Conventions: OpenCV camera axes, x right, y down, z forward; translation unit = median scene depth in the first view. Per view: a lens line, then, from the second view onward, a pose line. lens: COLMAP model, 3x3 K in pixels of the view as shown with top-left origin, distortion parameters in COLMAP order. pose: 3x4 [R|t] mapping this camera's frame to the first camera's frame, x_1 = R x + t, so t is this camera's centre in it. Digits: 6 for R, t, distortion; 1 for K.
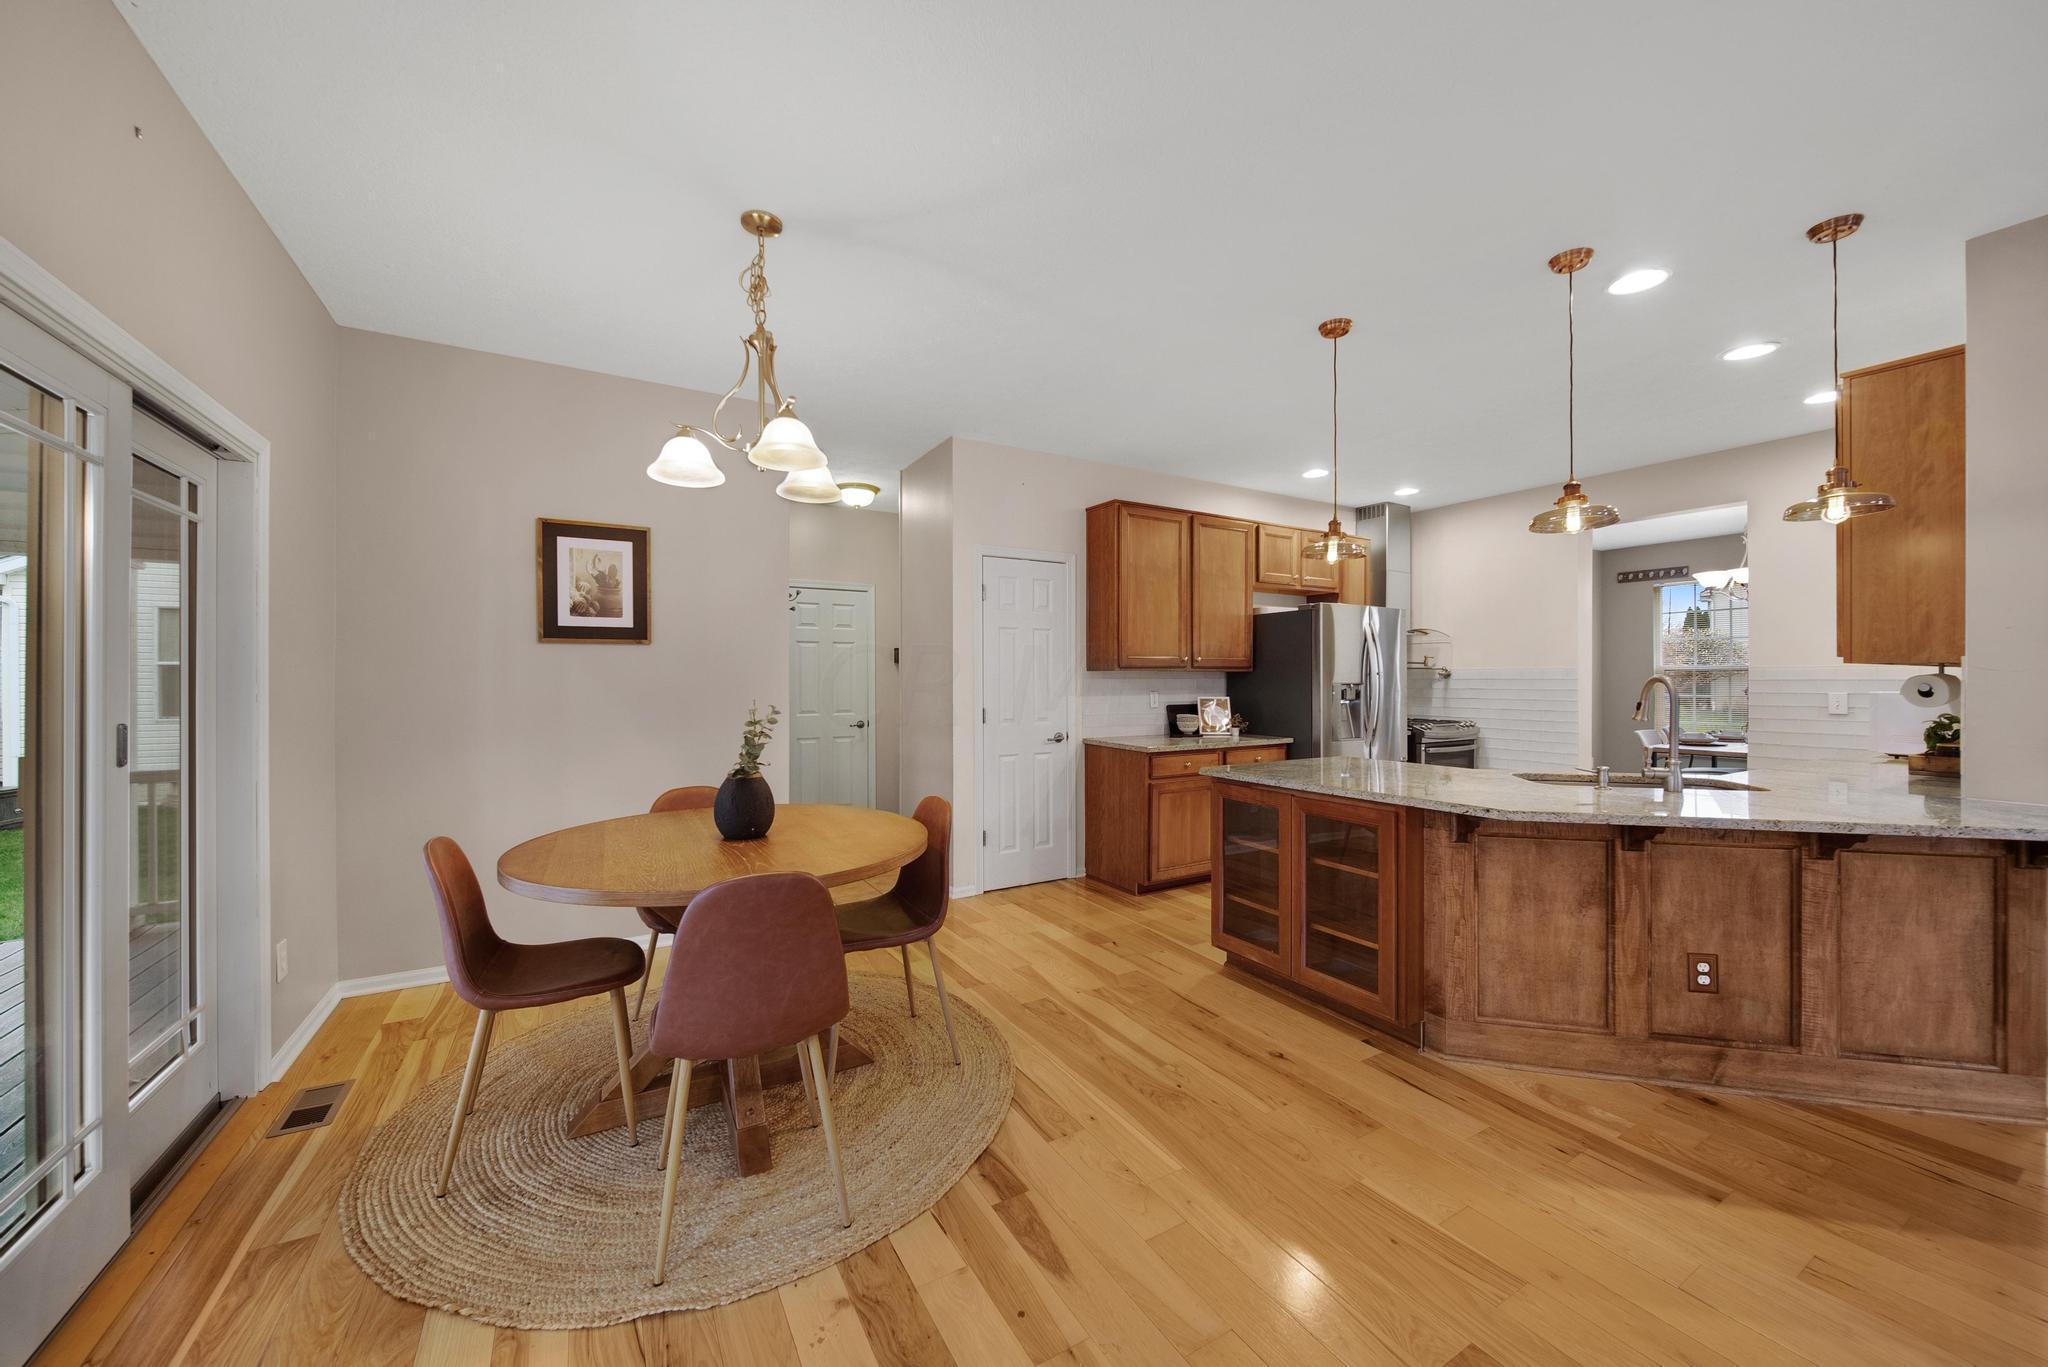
lens RADIAL K [[745.4, 0, 1026.0], [0, 745.4, 664.4], [0, 0, 1]] dist [-0.002394, -0.000747]
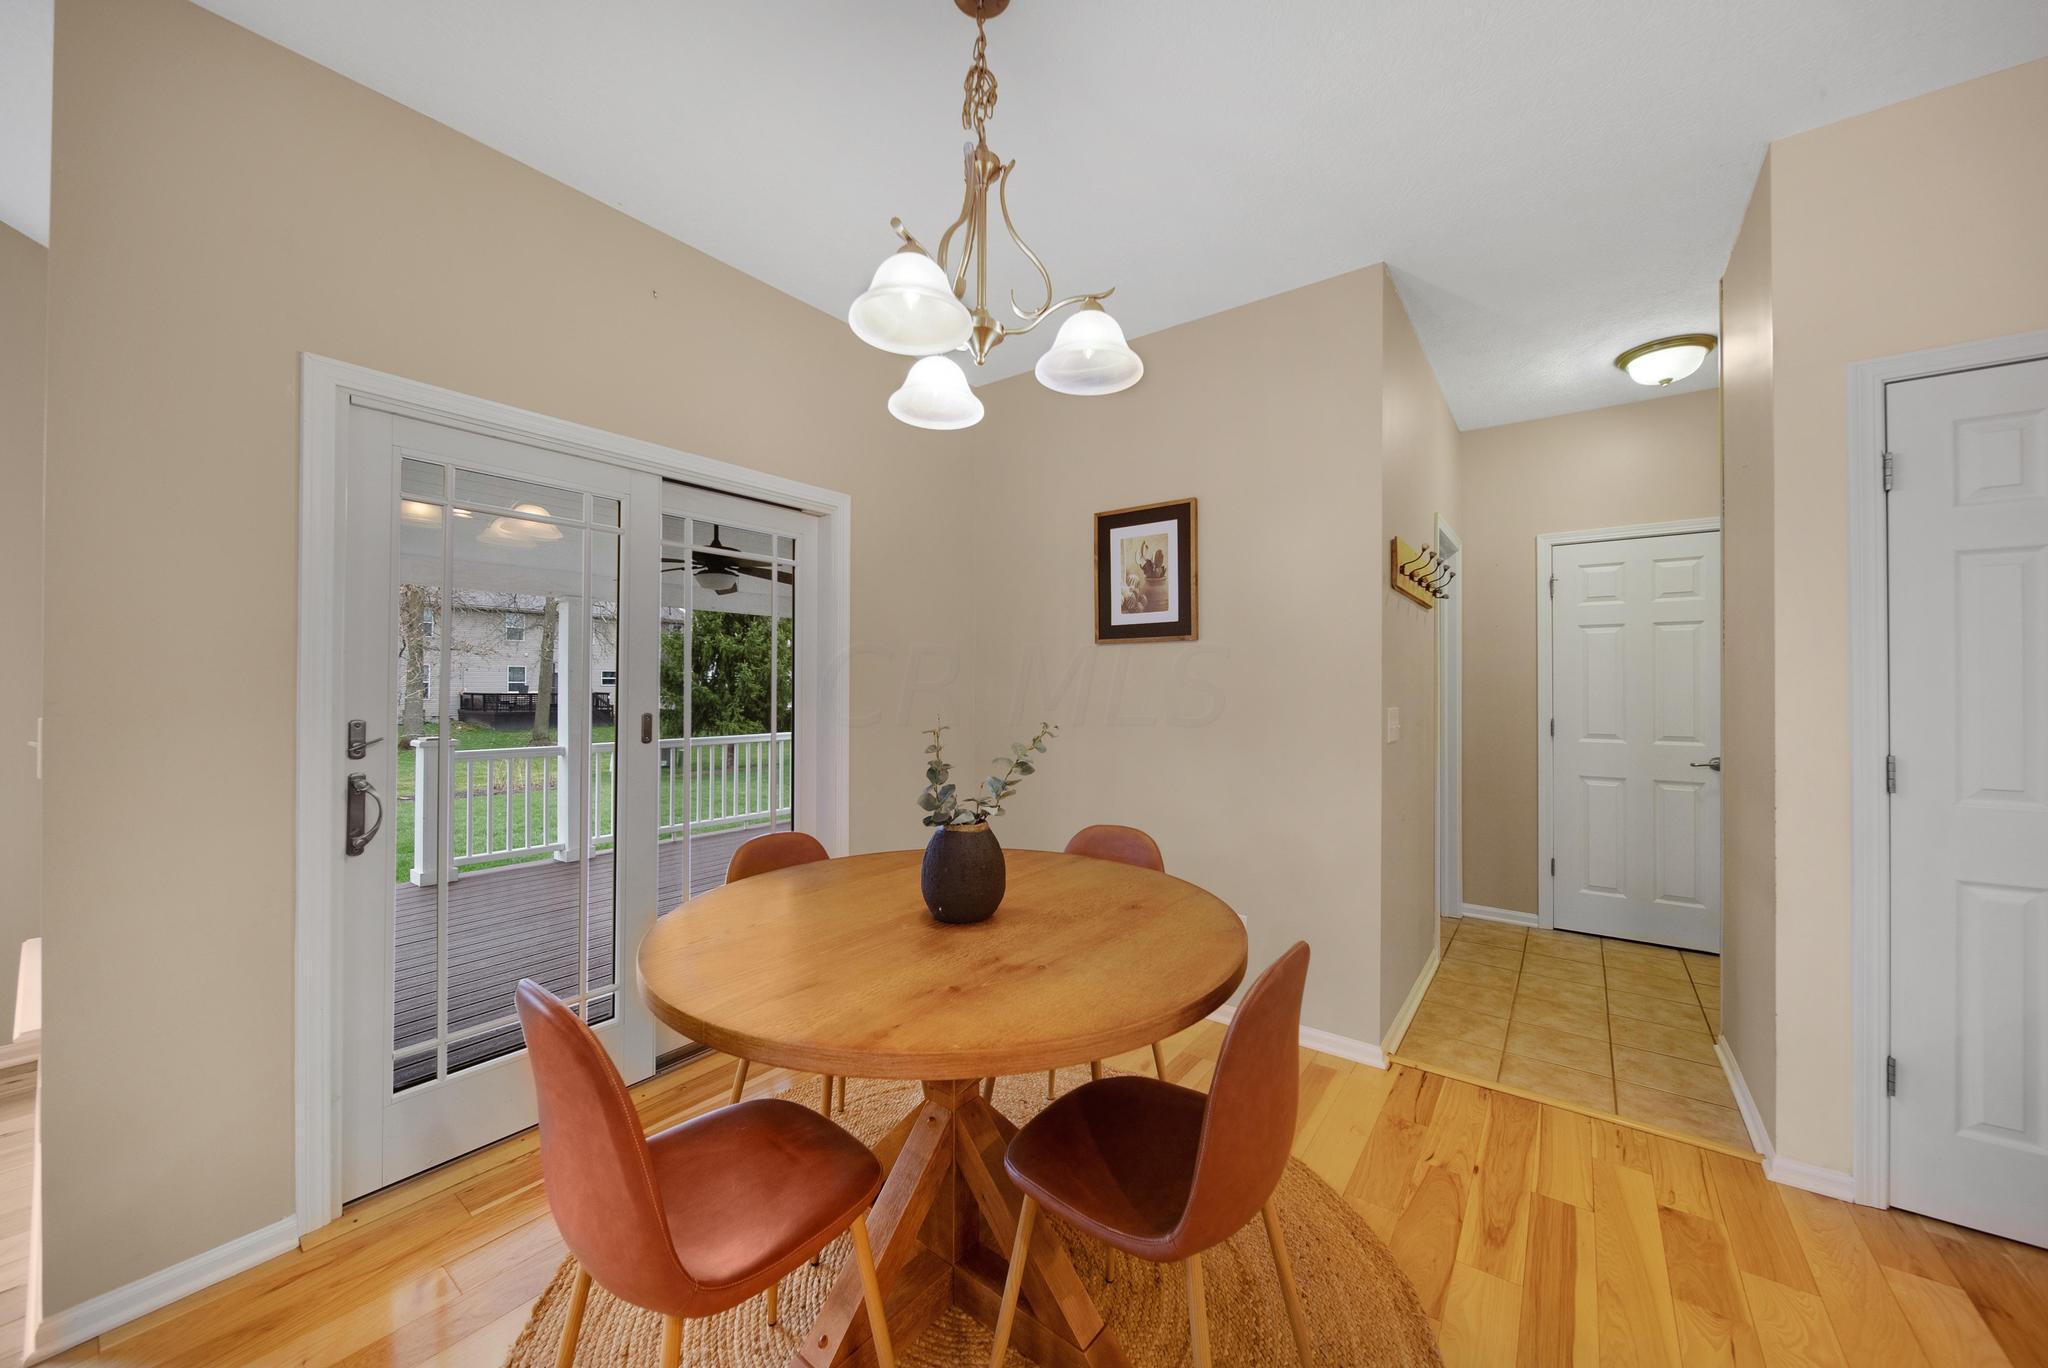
lens RADIAL K [[745.4, 0, 1021.3], [0, 745.4, 673.7], [0, 0, 1]] dist [-0.002394, -0.000747]
pose [[0.383316, -0.009824, -0.923565, 0.174025], [0.014234, 0.999888, -0.004728, 0.010246], [0.923508, -0.011334, 0.383413, 0.515134]]
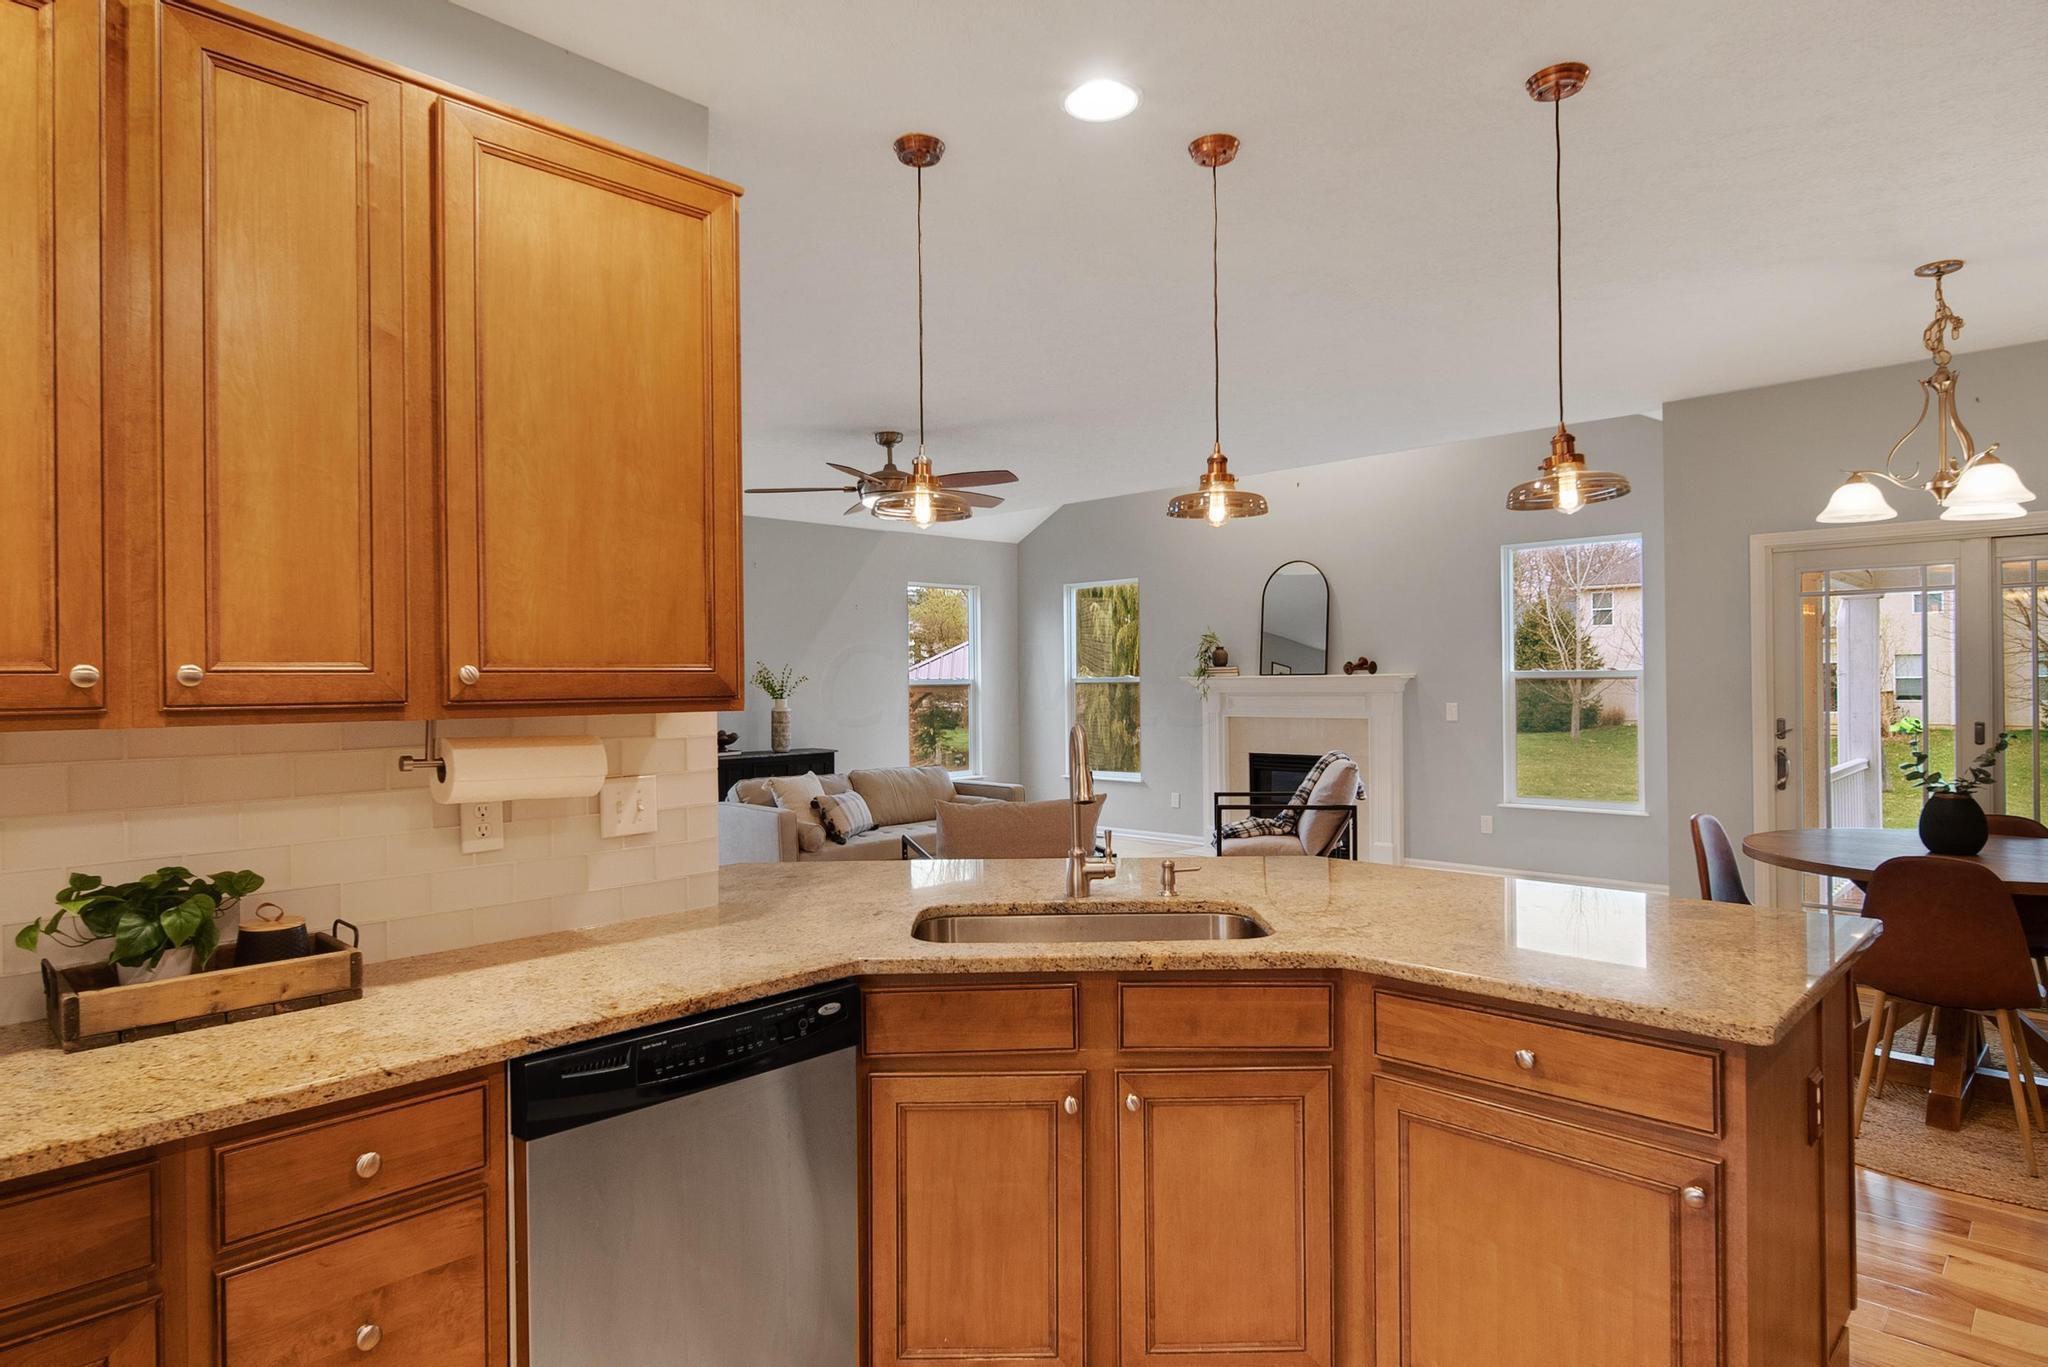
lens RADIAL K [[1144.6, 0, 1045.0], [0, 1144.6, 680.9], [0, 0, 1]] dist [0.000170, 0.002812]
pose [[-0.960130, 0.012559, -0.279272, 0.835371], [0.018953, 0.999616, -0.020206, -0.003107], [0.278911, -0.024694, -0.959999, 1.424395]]
